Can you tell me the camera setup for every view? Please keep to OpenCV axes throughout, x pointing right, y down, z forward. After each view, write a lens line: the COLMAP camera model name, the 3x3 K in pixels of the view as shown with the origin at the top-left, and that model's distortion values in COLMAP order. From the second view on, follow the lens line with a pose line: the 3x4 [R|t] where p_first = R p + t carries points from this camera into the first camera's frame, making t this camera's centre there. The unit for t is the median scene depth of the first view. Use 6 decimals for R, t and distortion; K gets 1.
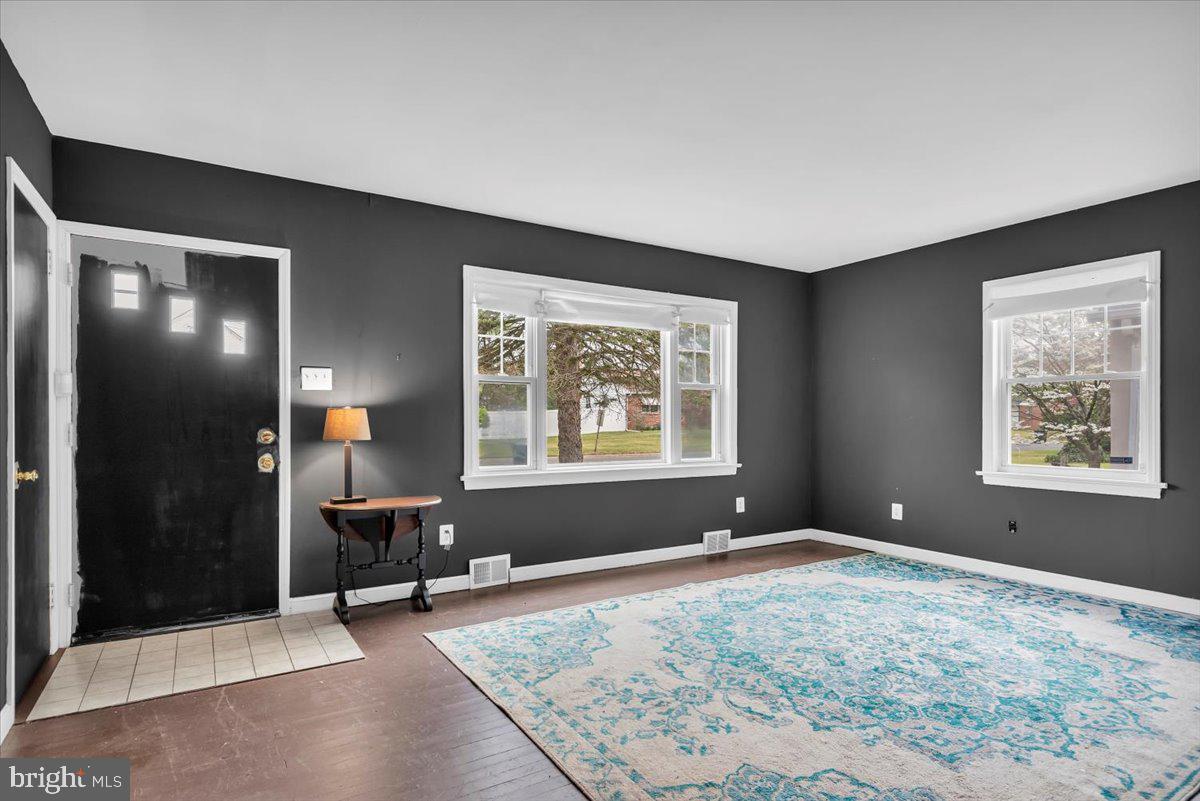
lens RADIAL K [[644.8, 0, 599.1], [0, 644.8, 423.9], [0, 0, 1]] dist [0.006507, -0.000069]
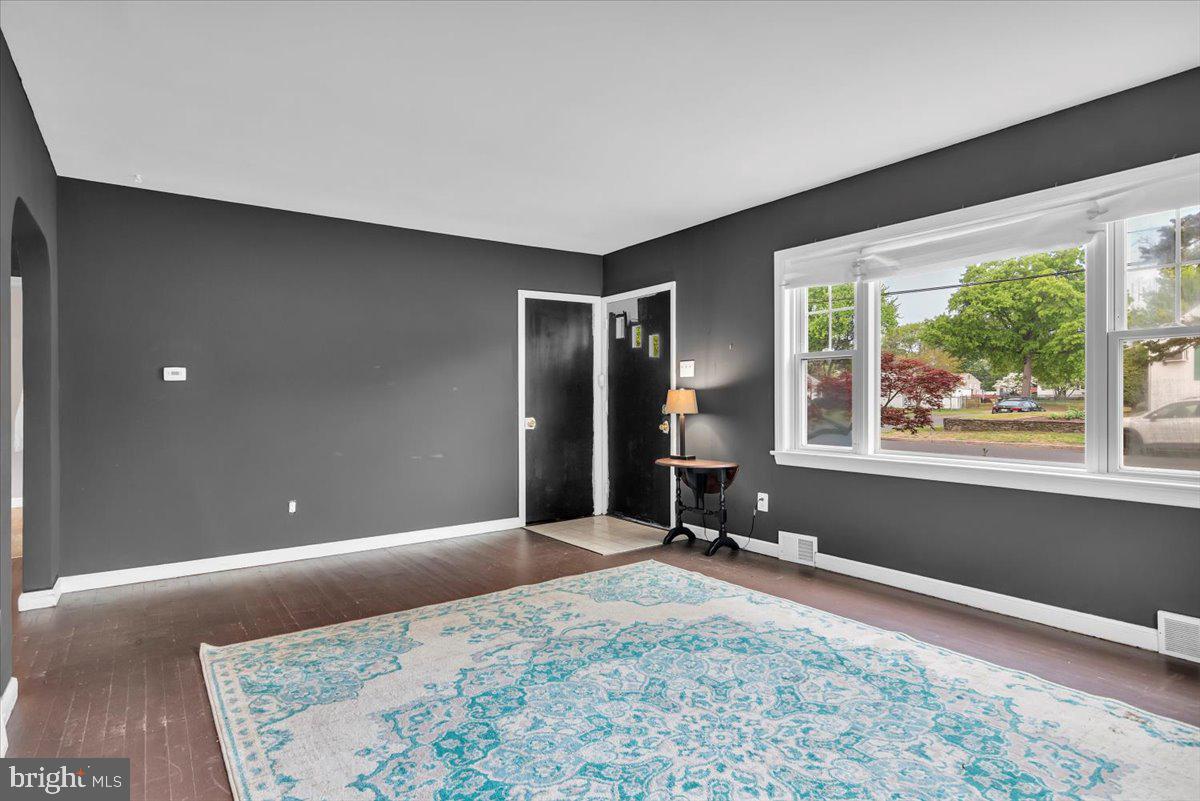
lens RADIAL K [[628.7, 0, 600.0], [0, 628.7, 400.5], [0, 0, 1]] dist [0.001733, 0.000383]
pose [[0.069700, 0.002563, -0.997565, 0.987537], [0.000151, 0.999997, 0.002580, -0.005164], [0.997568, -0.000331, 0.069699, 0.785768]]
